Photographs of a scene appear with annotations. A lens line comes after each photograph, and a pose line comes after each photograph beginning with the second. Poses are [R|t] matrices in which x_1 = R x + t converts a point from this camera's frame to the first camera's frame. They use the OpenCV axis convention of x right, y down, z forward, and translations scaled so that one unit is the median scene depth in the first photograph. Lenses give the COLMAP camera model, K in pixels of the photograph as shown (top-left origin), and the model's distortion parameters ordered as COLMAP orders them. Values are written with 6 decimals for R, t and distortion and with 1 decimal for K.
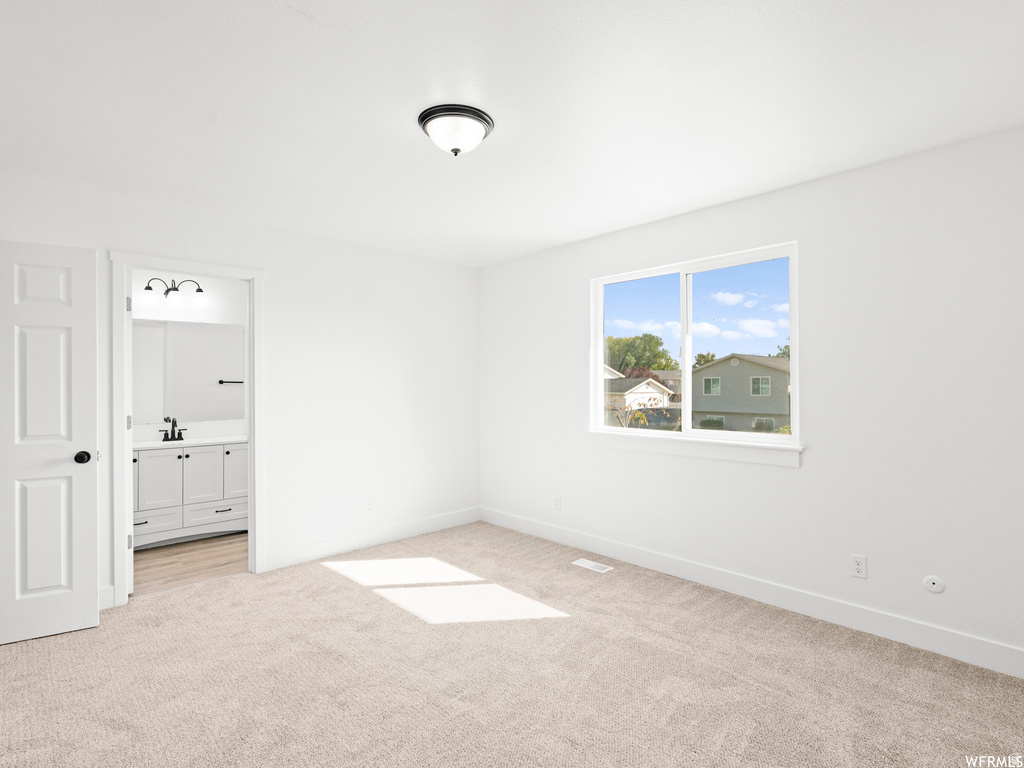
lens RADIAL K [[548.5, 0, 514.3], [0, 548.5, 388.4], [0, 0, 1]] dist [0.015951, 0.001010]
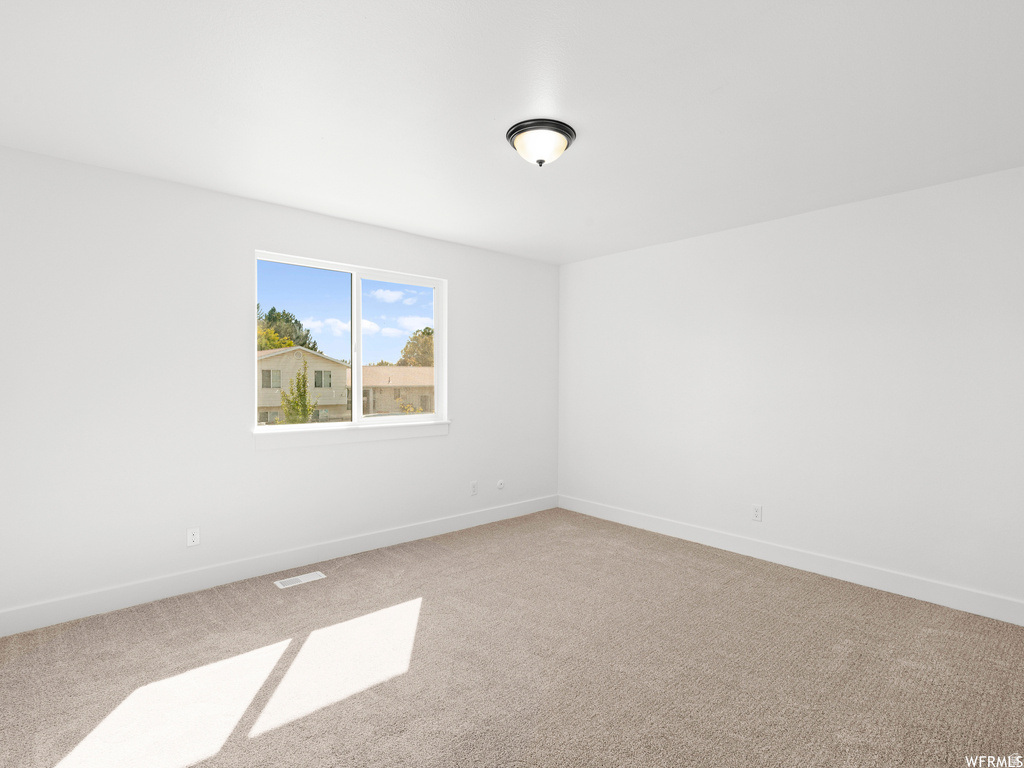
lens RADIAL K [[548.5, 0, 514.4], [0, 548.5, 383.7], [0, 0, 1]] dist [0.015951, 0.001010]
pose [[-0.016282, -0.008789, 0.999829, -0.794916], [-0.000960, 0.999961, 0.008775, -0.004590], [-0.999867, -0.000817, -0.016290, 0.703301]]
